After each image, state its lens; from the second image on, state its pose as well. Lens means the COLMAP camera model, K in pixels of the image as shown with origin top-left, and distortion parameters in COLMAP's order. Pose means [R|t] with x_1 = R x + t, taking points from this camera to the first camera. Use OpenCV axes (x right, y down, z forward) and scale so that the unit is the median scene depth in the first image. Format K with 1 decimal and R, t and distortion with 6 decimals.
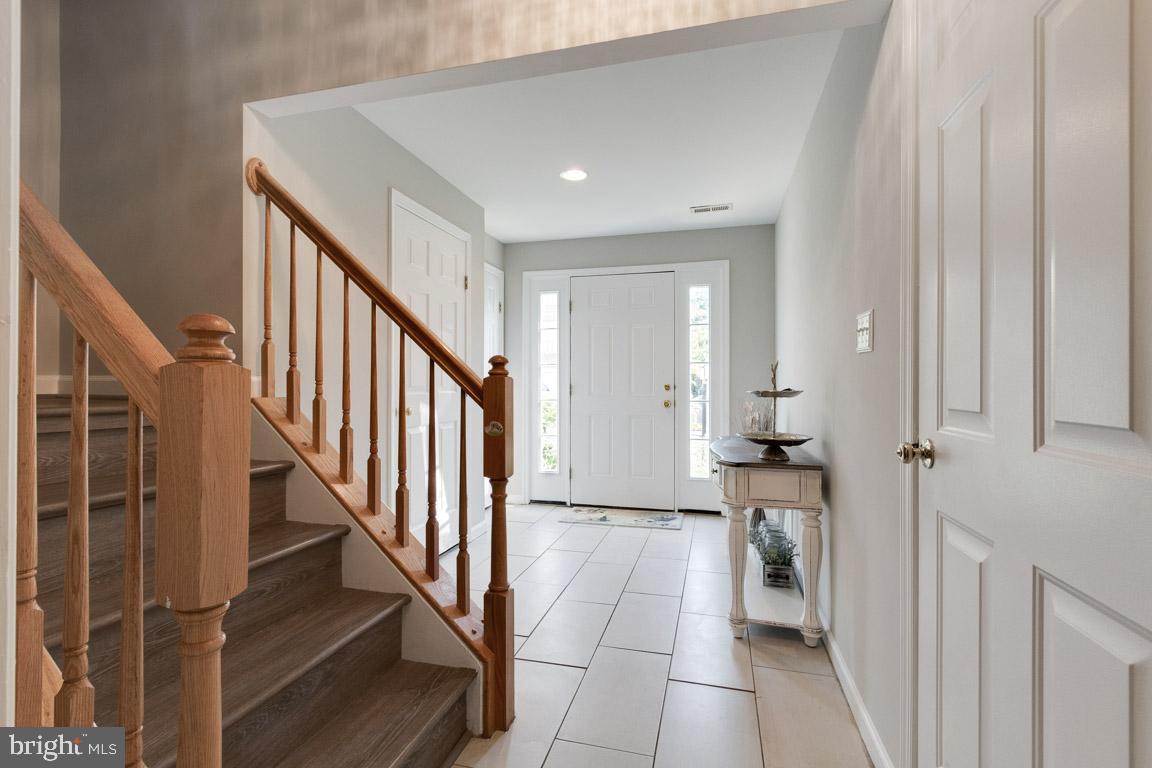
lens RADIAL K [[528.3, 0, 576.0], [0, 528.3, 384.0], [0, 0, 1]] dist [0.000882, 0.000124]
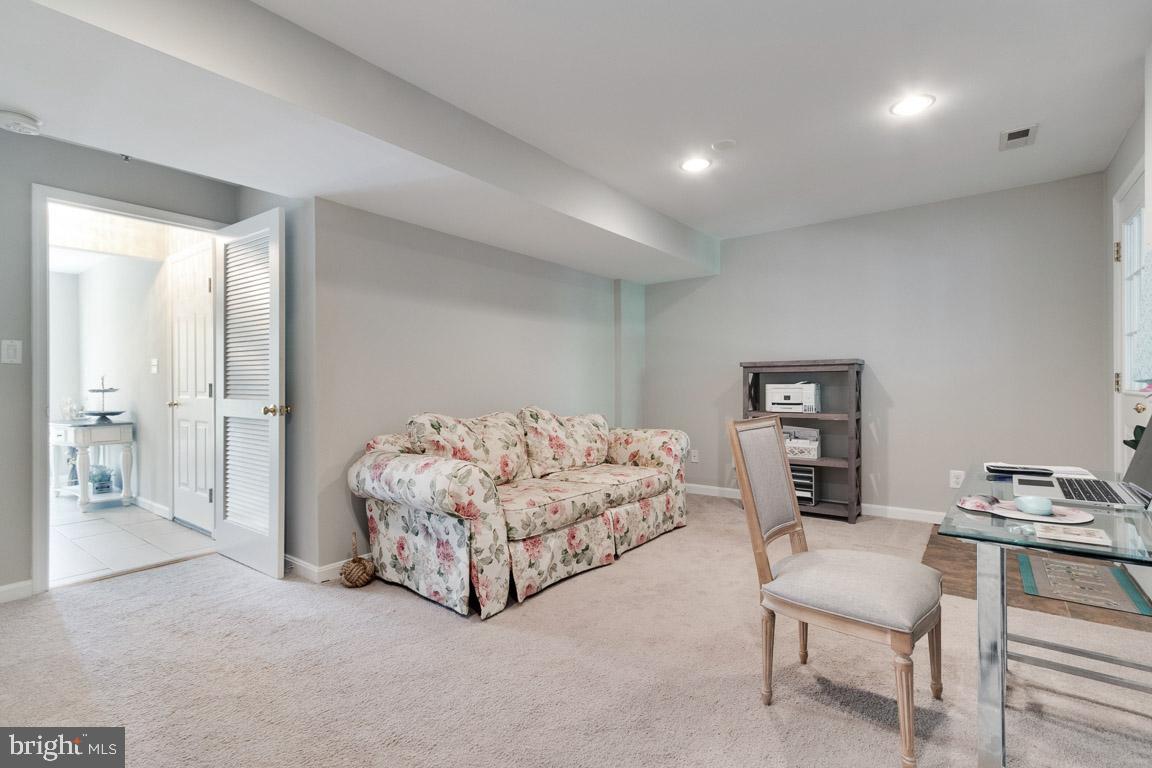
lens RADIAL K [[528.3, 0, 576.0], [0, 528.3, 384.0], [0, 0, 1]] dist [0.000882, 0.000124]
pose [[0.371444, -0.004032, 0.928447, -0.872659], [0.006725, 0.999976, 0.001652, 0.002078], [-0.928431, 0.005630, 0.371462, -1.501763]]
